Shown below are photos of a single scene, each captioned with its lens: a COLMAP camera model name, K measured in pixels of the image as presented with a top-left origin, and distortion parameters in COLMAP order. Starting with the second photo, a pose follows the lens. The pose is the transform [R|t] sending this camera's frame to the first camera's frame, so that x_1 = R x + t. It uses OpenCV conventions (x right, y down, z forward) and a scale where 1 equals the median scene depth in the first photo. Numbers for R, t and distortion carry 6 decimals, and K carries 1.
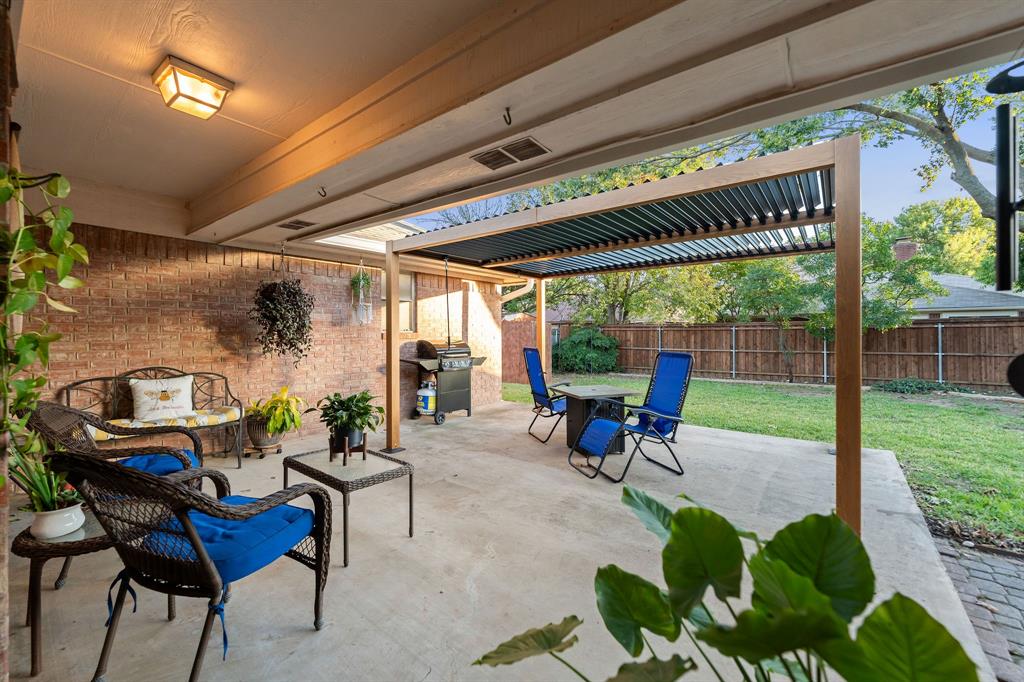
lens RADIAL K [[416.0, 0, 511.3], [0, 416.0, 334.3], [0, 0, 1]] dist [0.003605, 0.000430]
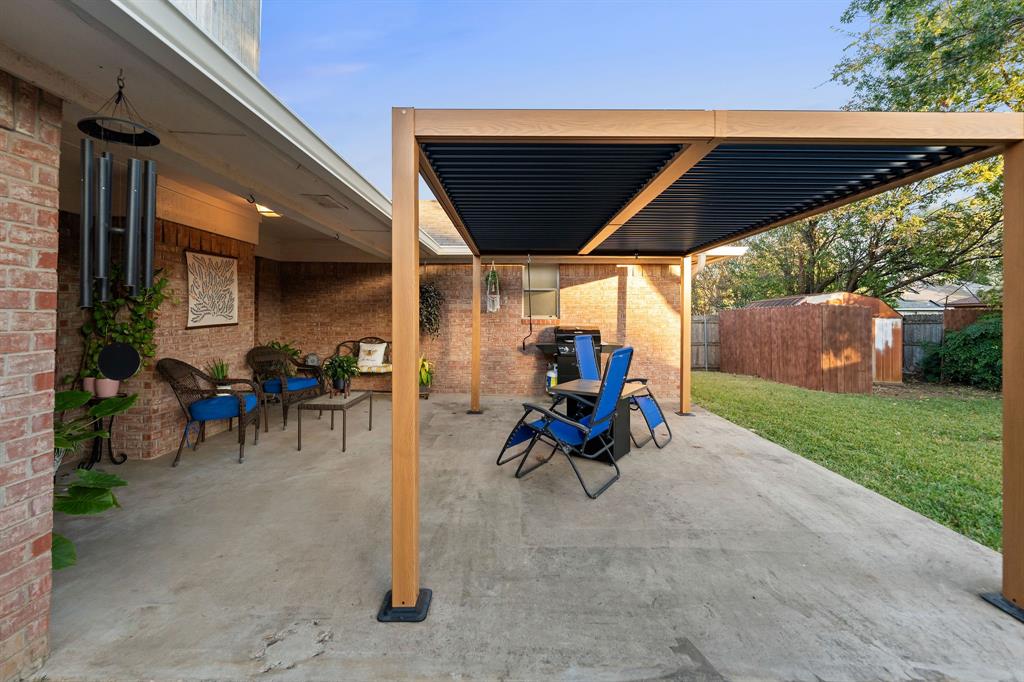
lens RADIAL K [[416.0, 0, 502.0], [0, 416.0, 312.5], [0, 0, 1]] dist [0.003605, 0.000430]
pose [[0.613792, -0.001574, -0.789466, 0.905348], [-0.009536, 0.999910, -0.009408, -0.014987], [0.789410, 0.013303, 0.613722, 0.342221]]
